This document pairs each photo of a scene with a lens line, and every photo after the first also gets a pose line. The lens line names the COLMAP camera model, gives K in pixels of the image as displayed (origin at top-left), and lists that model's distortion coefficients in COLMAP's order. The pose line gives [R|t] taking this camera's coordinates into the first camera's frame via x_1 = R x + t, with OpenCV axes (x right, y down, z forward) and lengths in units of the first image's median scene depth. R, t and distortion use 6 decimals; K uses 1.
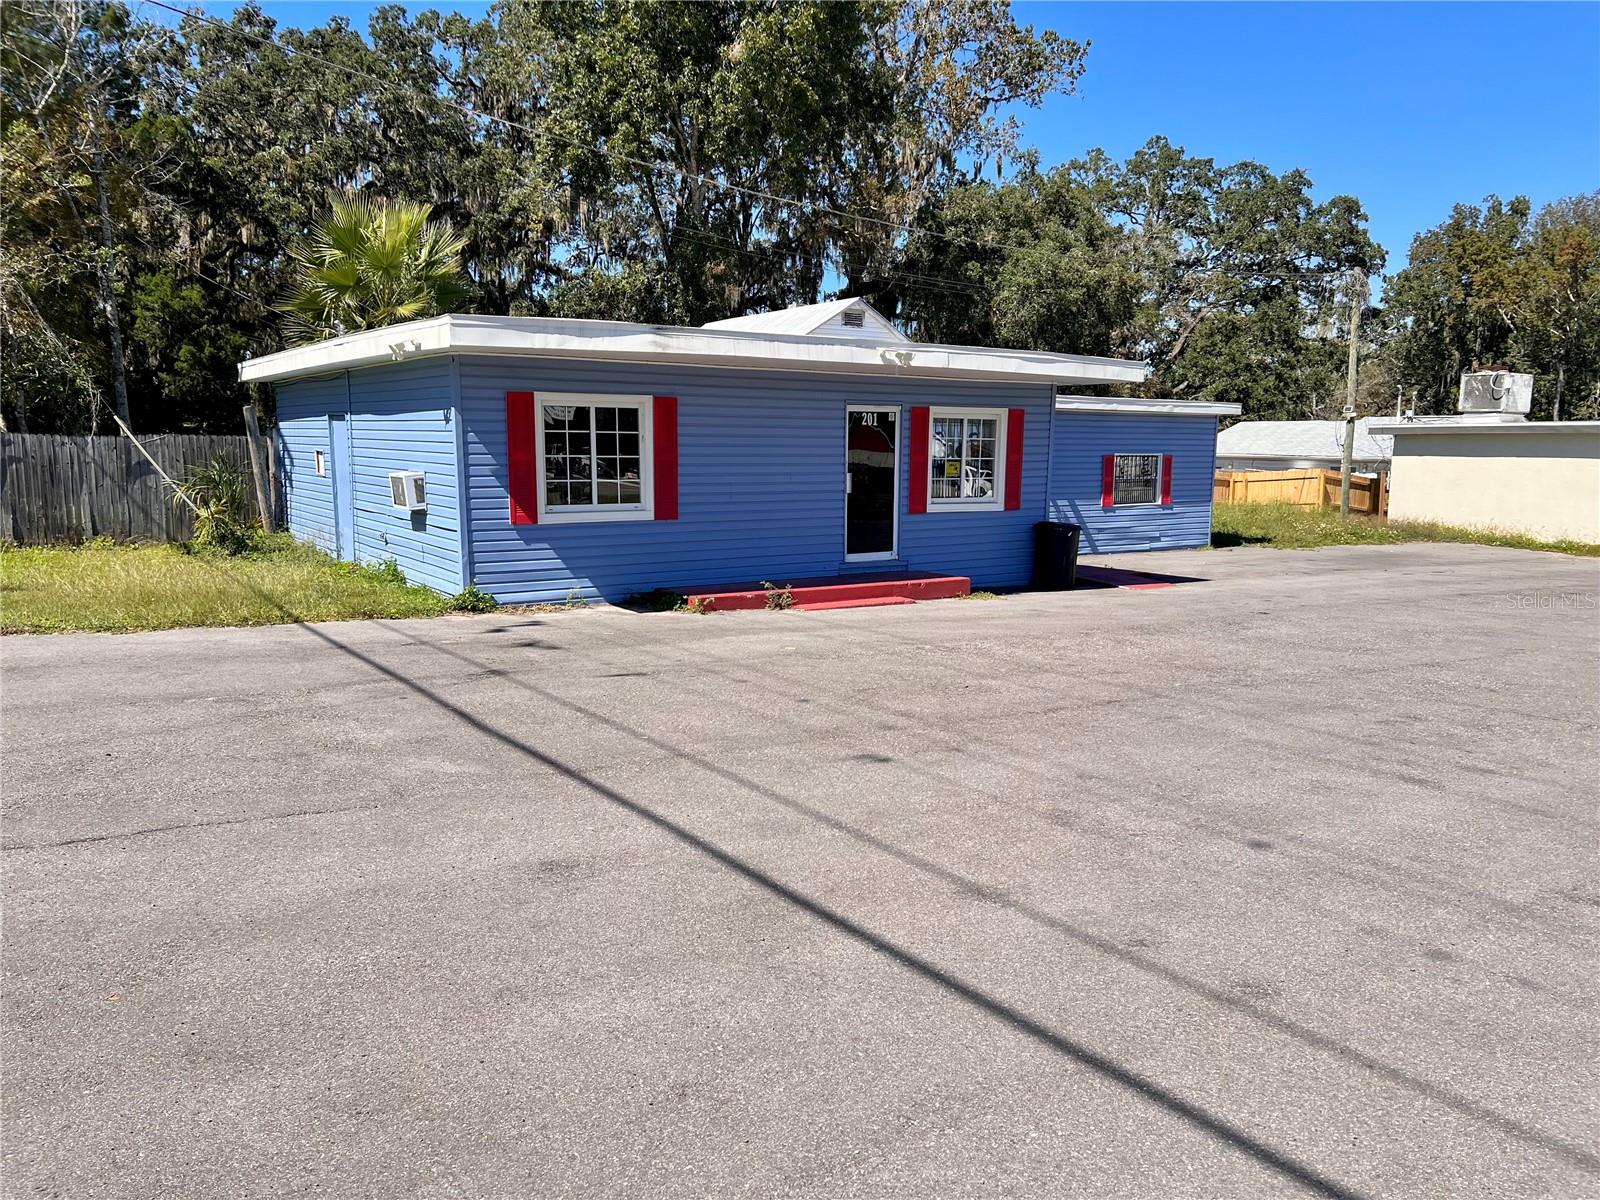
lens RADIAL K [[1186.7, 0, 800.0], [0, 1186.7, 600.0], [0, 0, 1]] dist [0.119521, -0.188083]
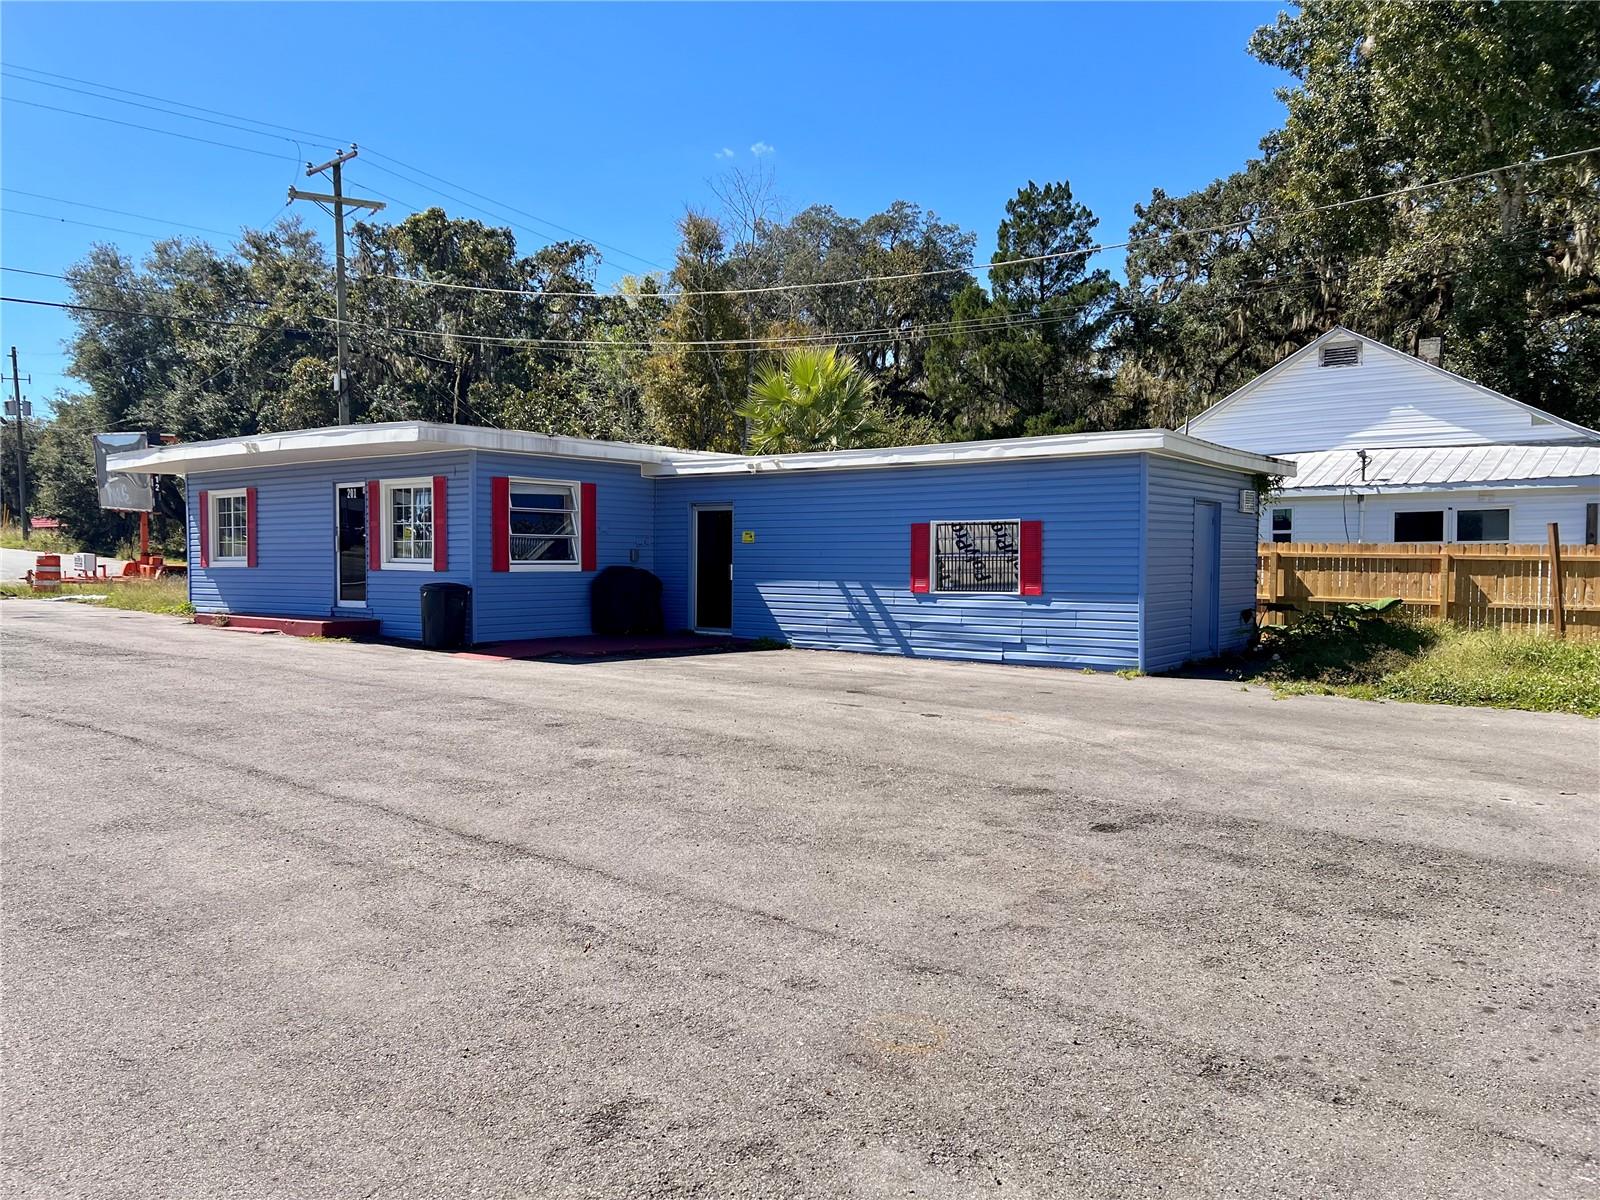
lens RADIAL K [[1186.7, 0, 800.0], [0, 1186.7, 600.0], [0, 0, 1]] dist [0.119521, -0.188083]
pose [[0.296893, 0.022378, -0.954649, 1.482221], [-0.126929, 0.991779, -0.016227, -0.083989], [0.946437, 0.125990, 0.297292, 1.139127]]
